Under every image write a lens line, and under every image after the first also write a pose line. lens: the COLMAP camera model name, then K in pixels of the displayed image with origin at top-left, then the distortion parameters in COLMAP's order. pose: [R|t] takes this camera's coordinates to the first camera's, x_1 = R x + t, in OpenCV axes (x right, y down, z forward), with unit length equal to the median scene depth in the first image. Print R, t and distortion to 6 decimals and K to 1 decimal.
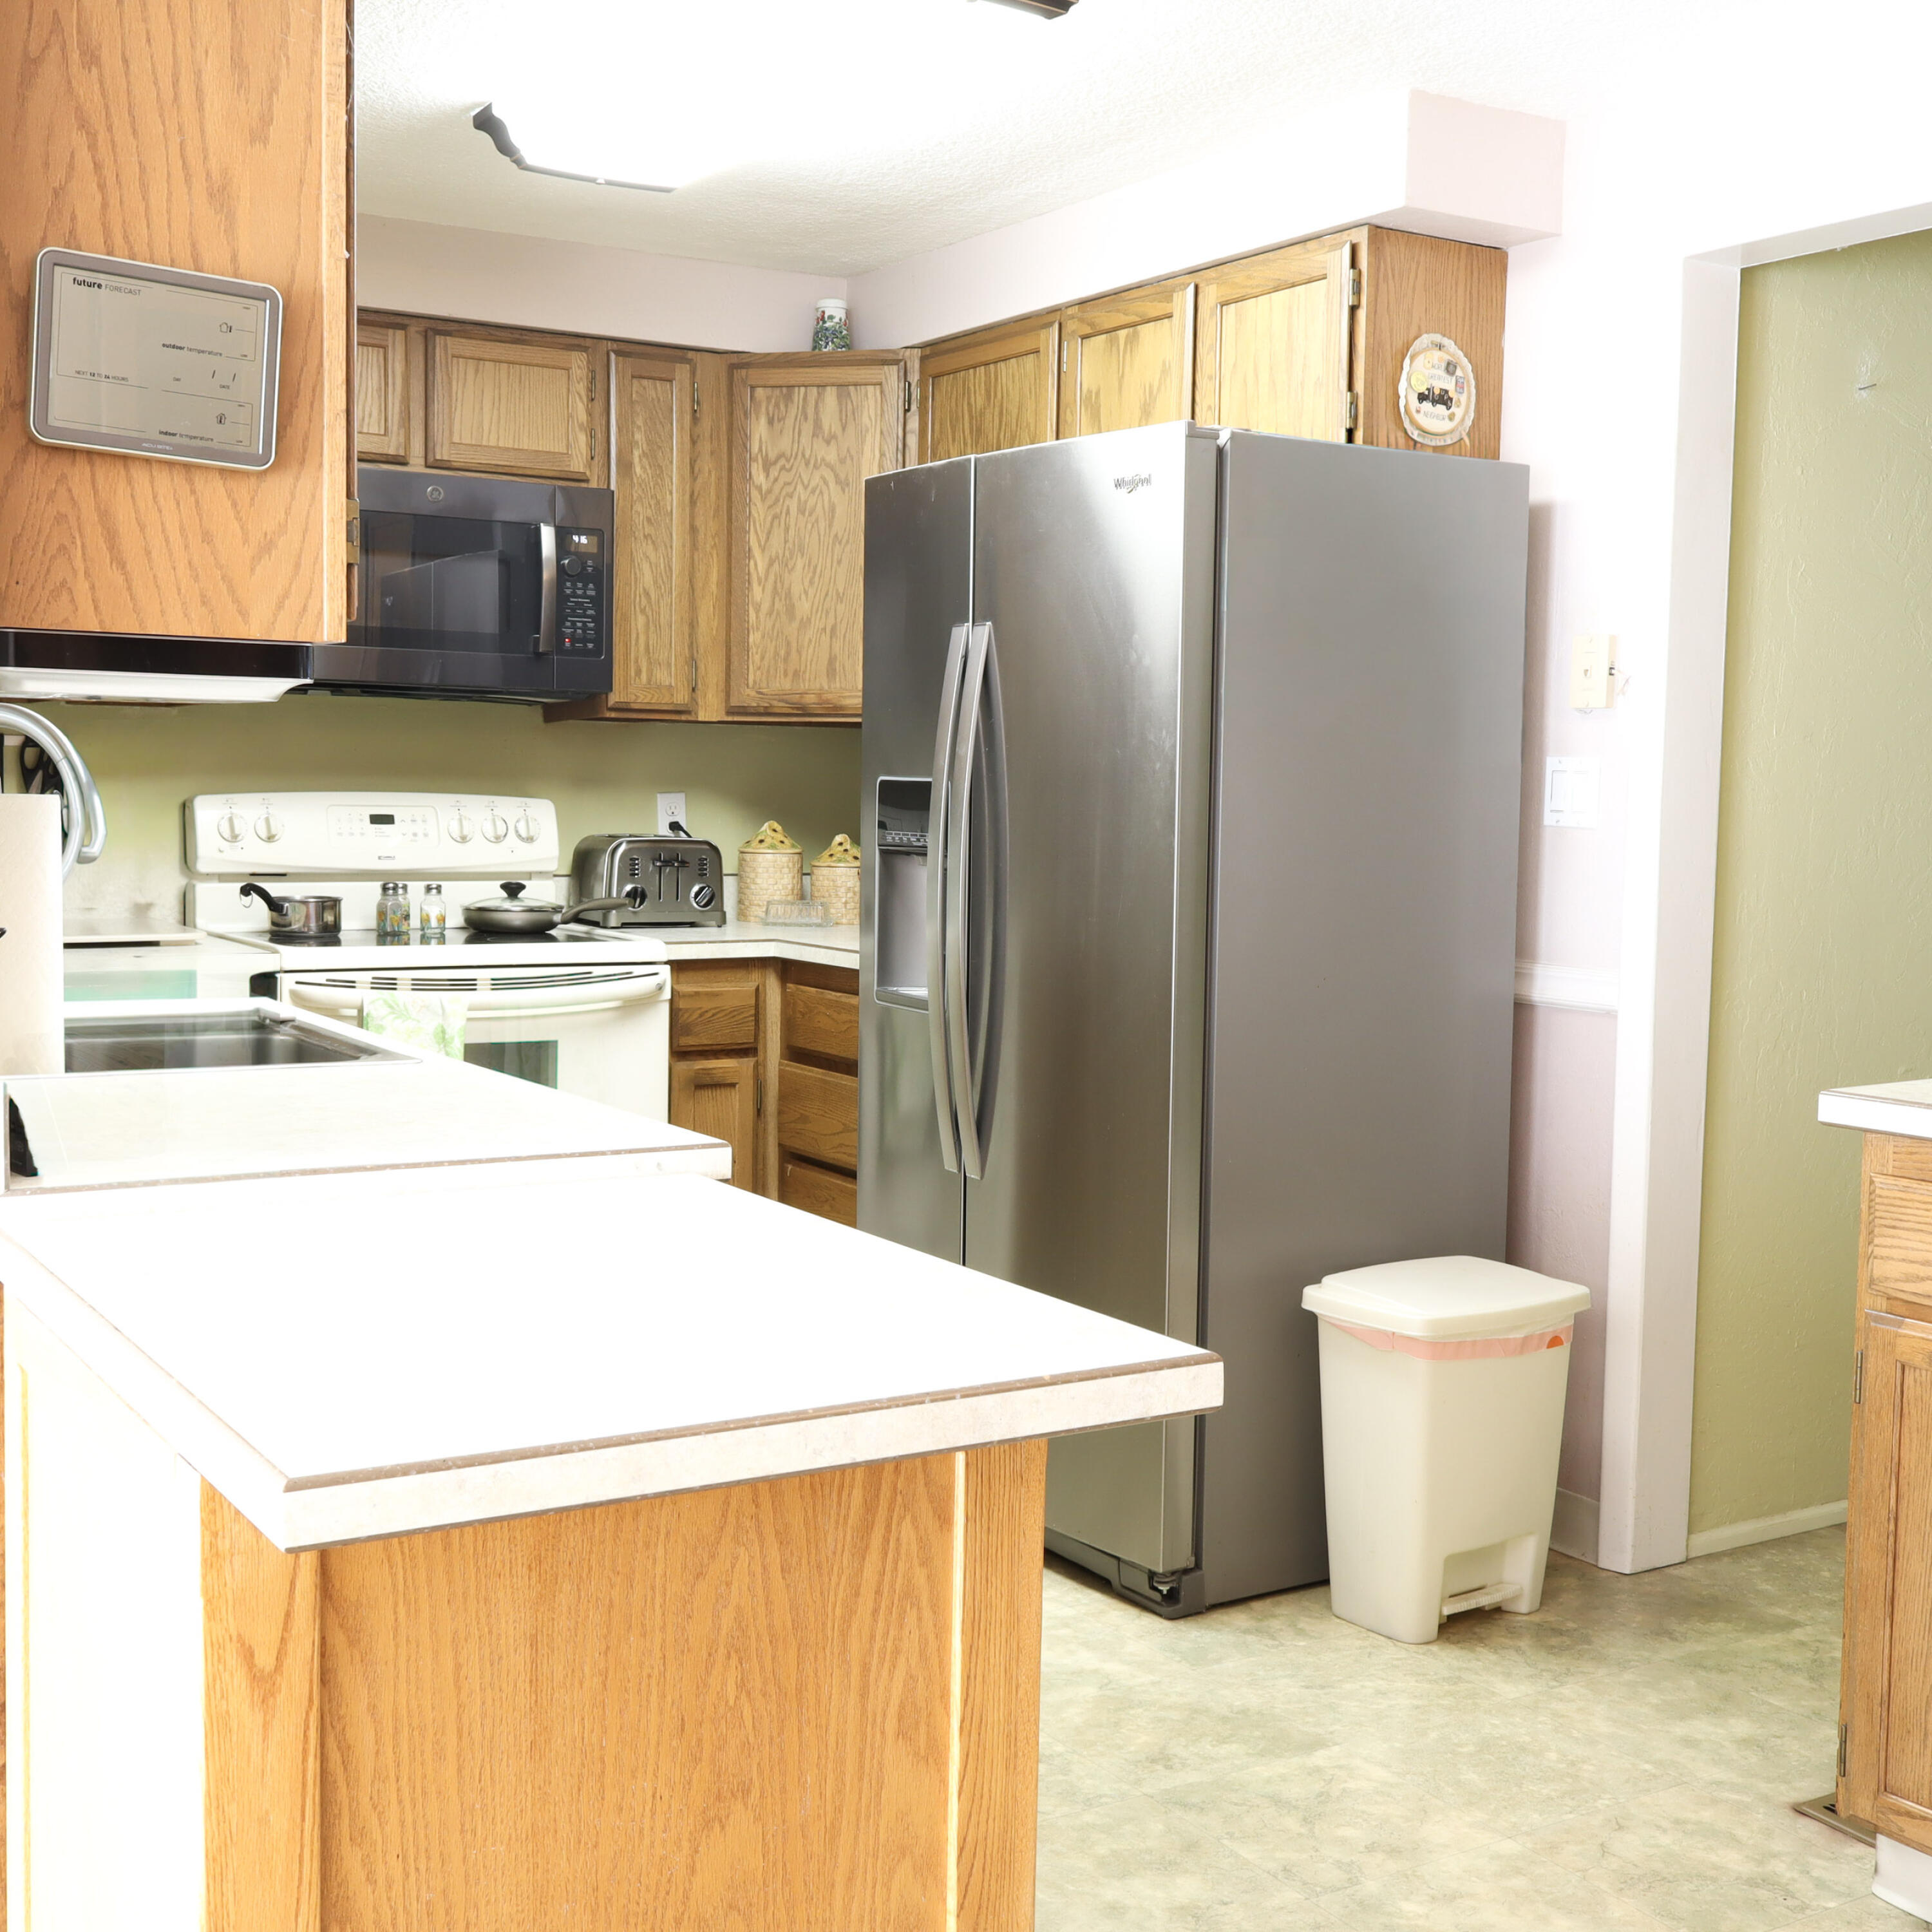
lens RADIAL K [[2297.7, 0, 966.0], [0, 2297.7, 966.0], [0, 0, 1]] dist [-0.009313, 0.029658]
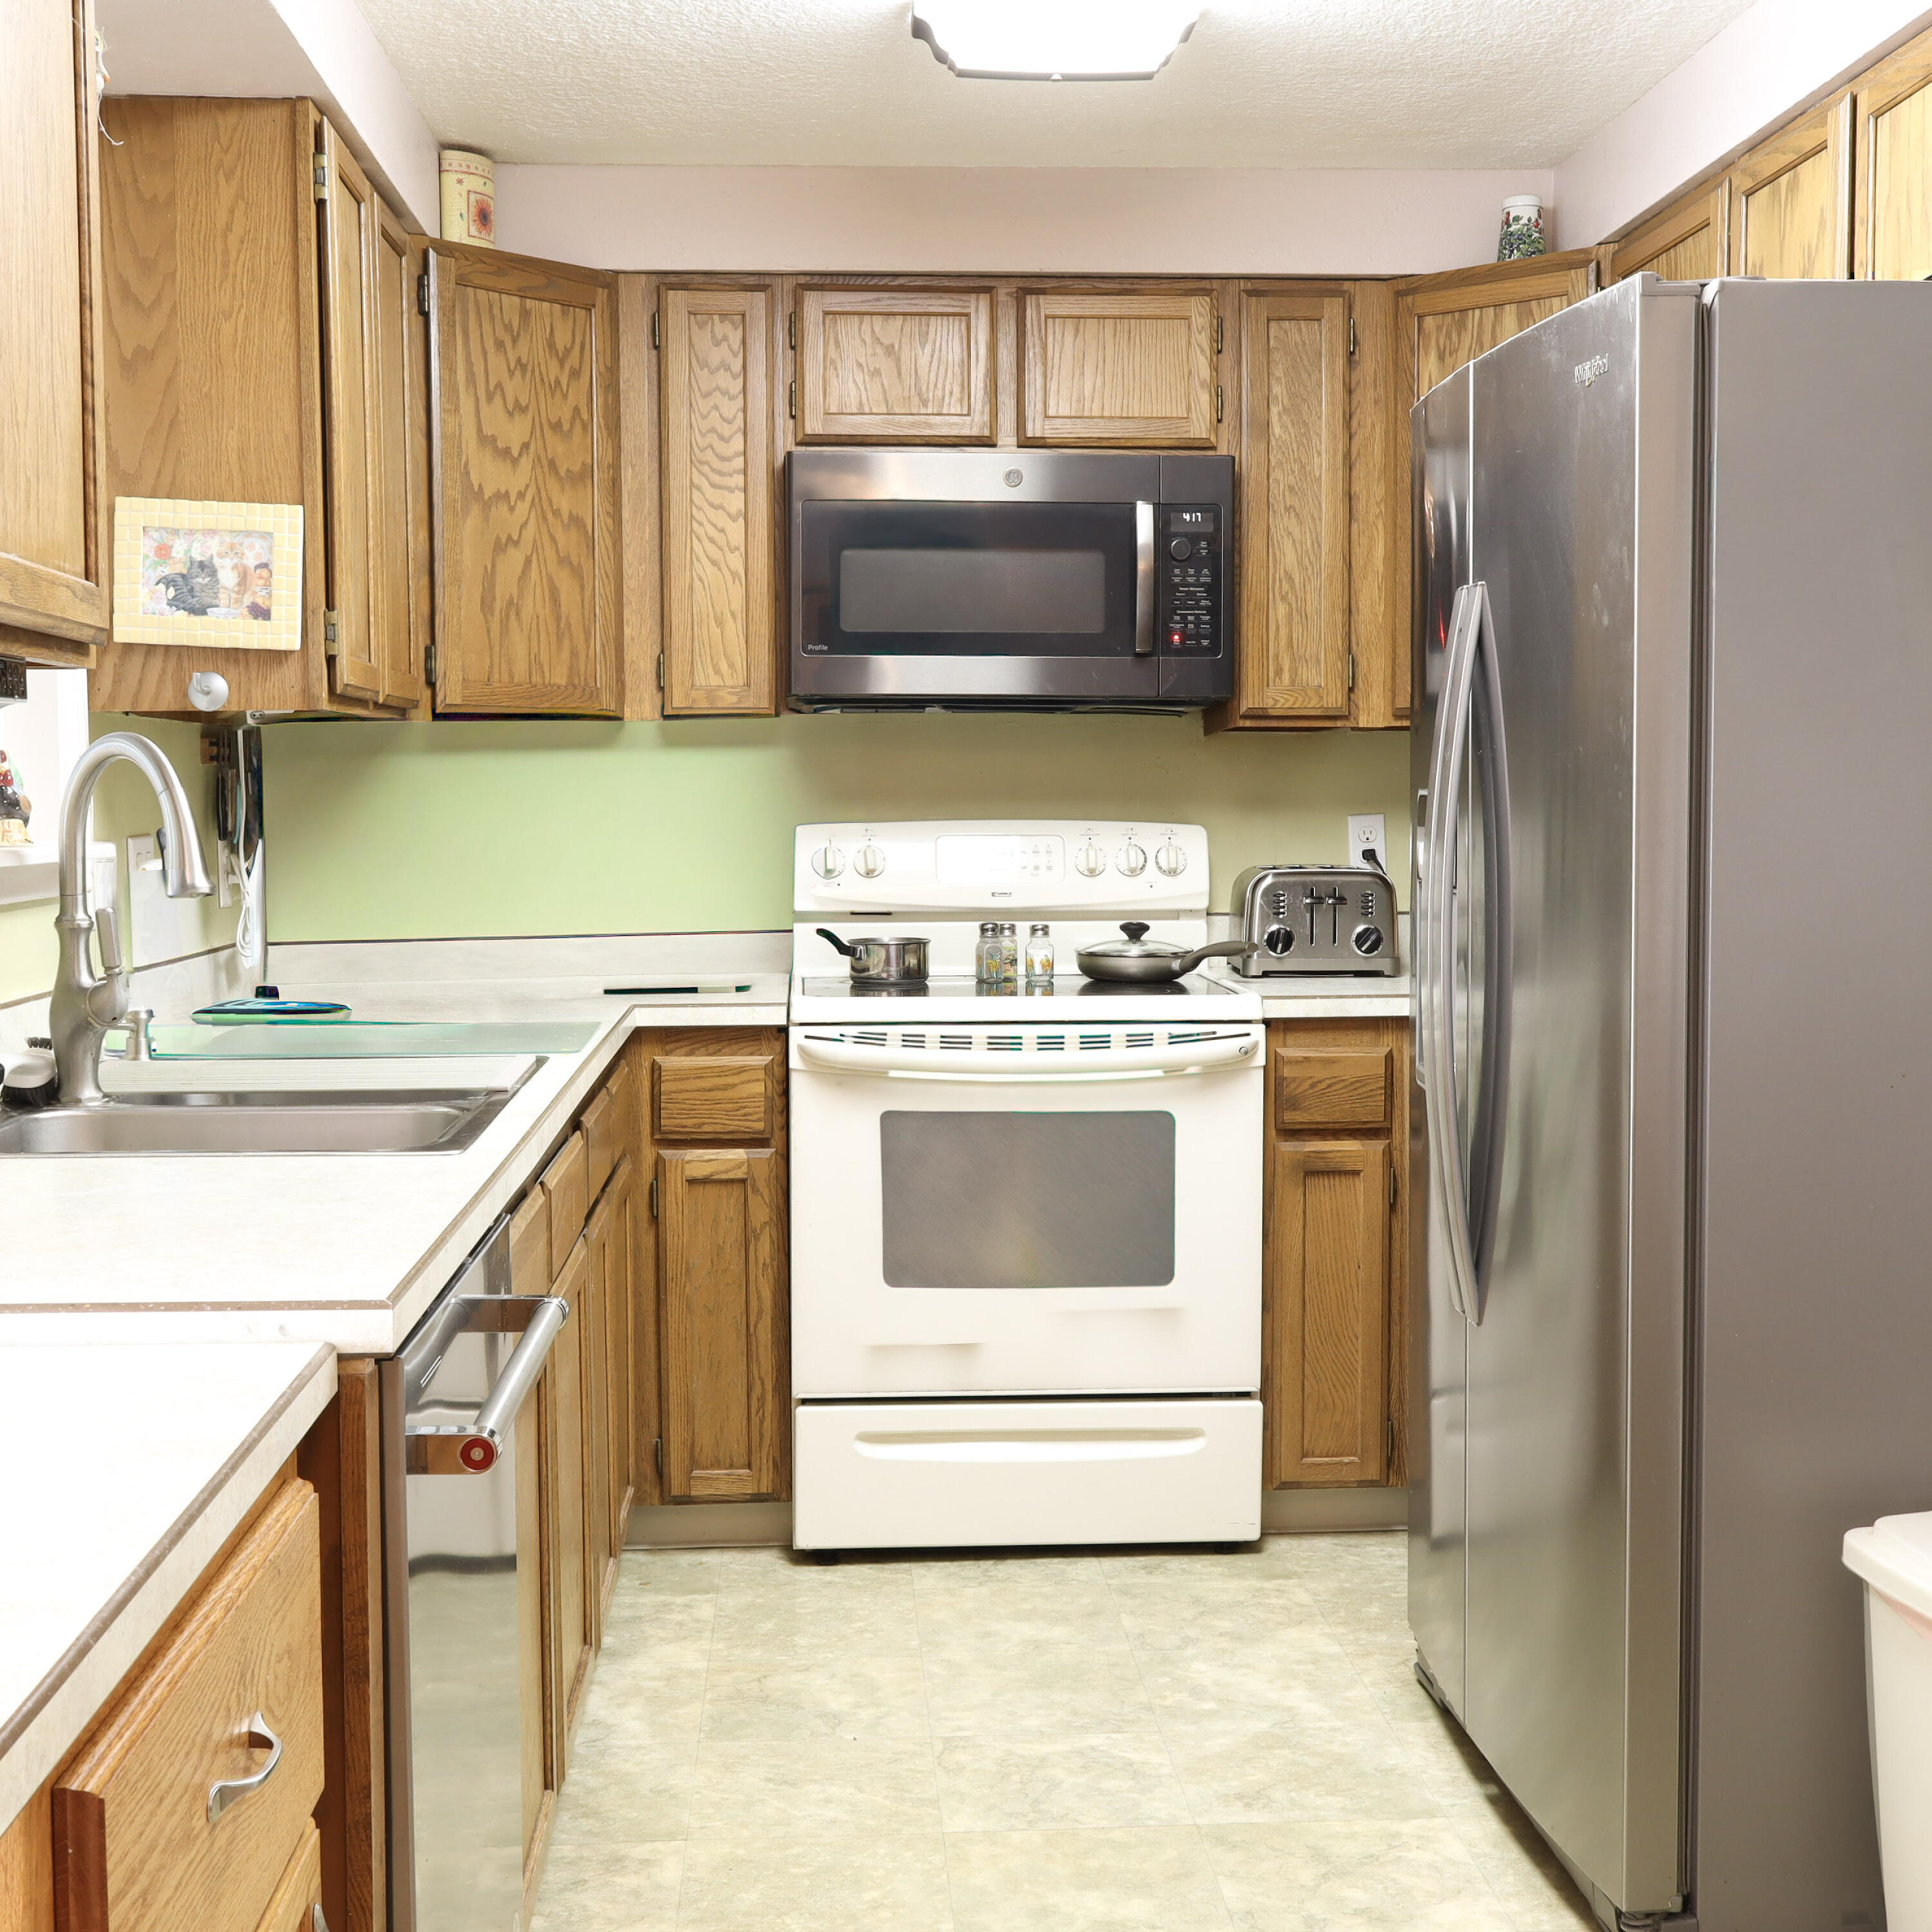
lens RADIAL K [[2441.8, 0, 966.0], [0, 2441.8, 966.0], [0, 0, 1]] dist [-0.001781, -0.012410]
pose [[0.887127, 0.010938, -0.461396, 0.171359], [-0.017543, 0.999796, -0.010030, -0.010180], [0.461192, 0.016992, 0.887137, 0.165222]]
